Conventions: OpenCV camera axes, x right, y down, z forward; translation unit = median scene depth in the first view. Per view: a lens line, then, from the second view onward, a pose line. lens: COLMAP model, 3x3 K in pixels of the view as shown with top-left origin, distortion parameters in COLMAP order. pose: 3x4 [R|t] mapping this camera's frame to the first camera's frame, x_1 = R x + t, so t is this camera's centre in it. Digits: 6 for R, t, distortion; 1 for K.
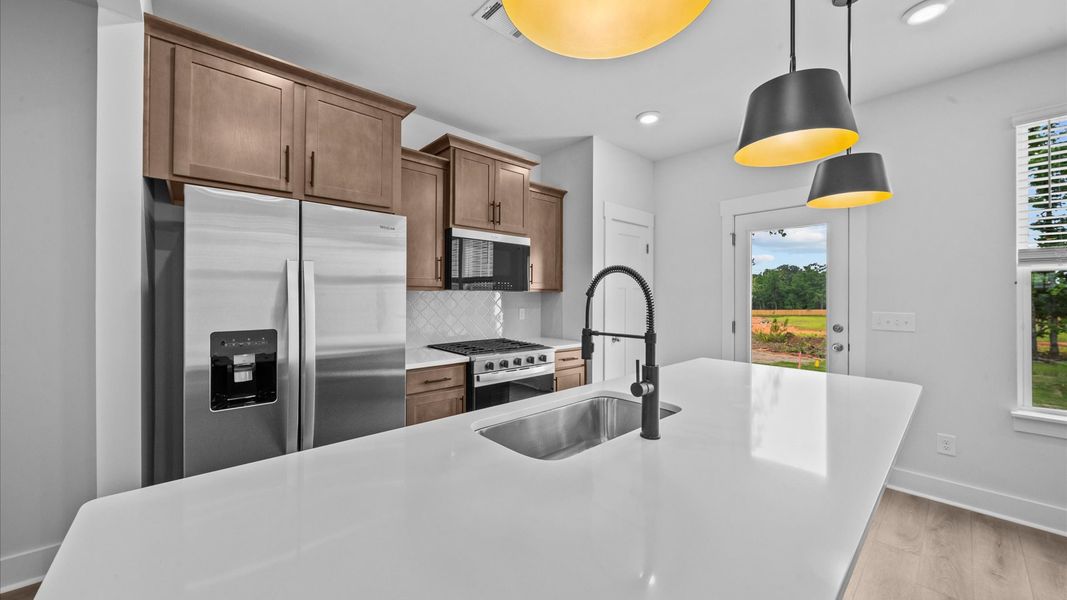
lens RADIAL K [[381.6, 0, 535.7], [0, 381.6, 296.2], [0, 0, 1]] dist [-0.003158, -0.000576]
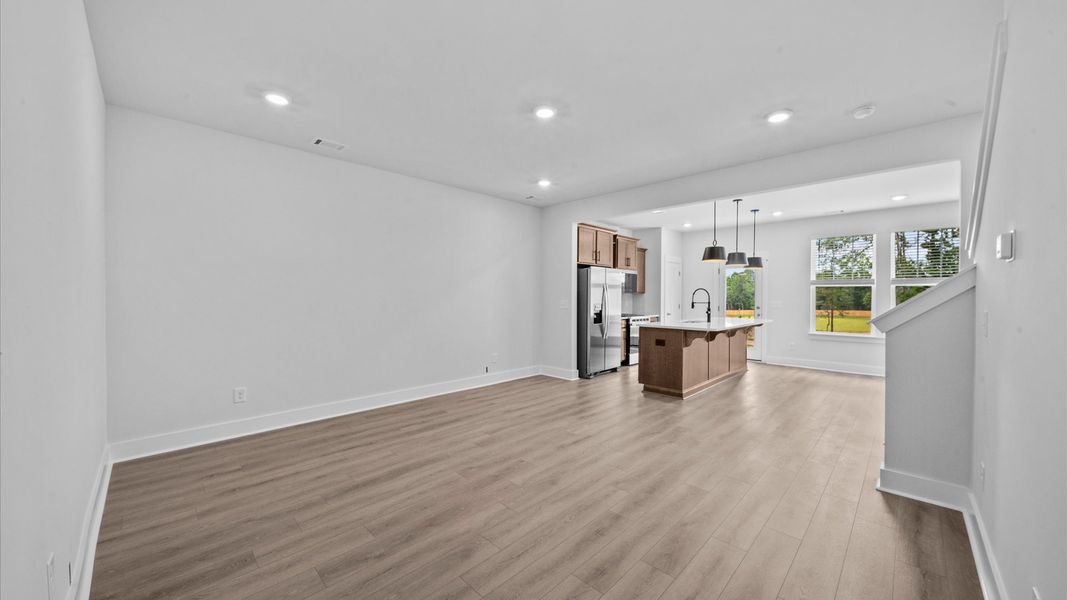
lens RADIAL K [[381.6, 0, 533.8], [0, 381.6, 301.1], [0, 0, 1]] dist [-0.003158, -0.000576]
pose [[0.998130, 0.001376, 0.061105, -1.171201], [-0.002030, 0.999941, 0.010644, 0.017831], [-0.061087, -0.010748, 0.998075, -1.964001]]
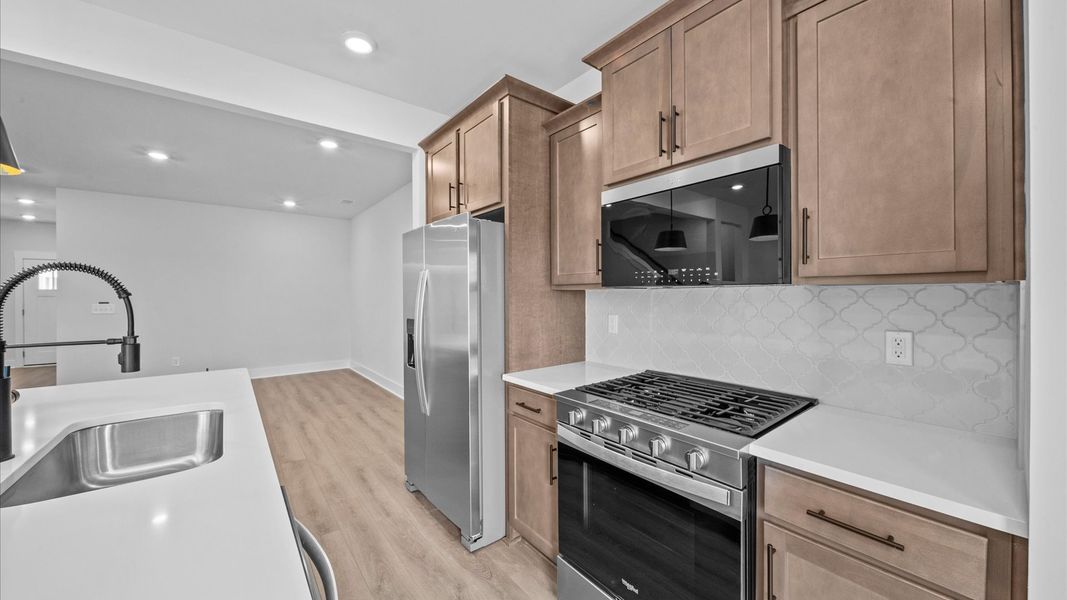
lens RADIAL K [[381.6, 0, 535.3], [0, 381.6, 295.7], [0, 0, 1]] dist [-0.003158, -0.000576]
pose [[-0.041548, -0.003453, -0.999131, 0.348787], [0.000912, 0.999993, -0.003494, 0.000047], [0.999136, -0.001056, -0.041545, 0.728352]]
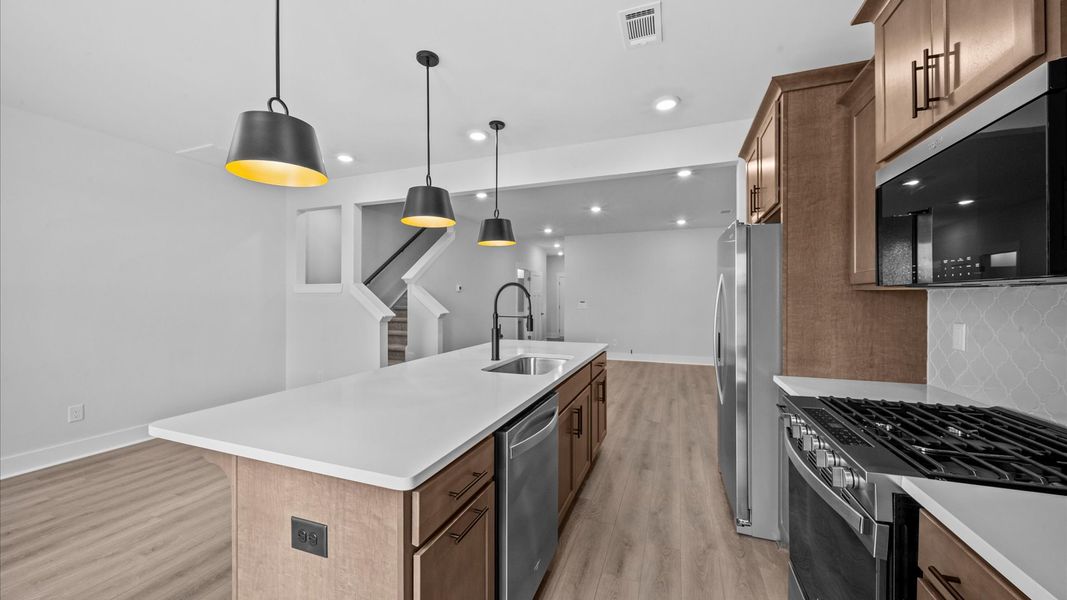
lens RADIAL K [[381.6, 0, 536.3], [0, 381.6, 301.5], [0, 0, 1]] dist [-0.003158, -0.000576]
pose [[-0.879192, -0.002335, -0.476461, 0.366057], [-0.006275, 0.999958, 0.006679, 0.003379], [0.476426, 0.008861, -0.879170, 0.997433]]
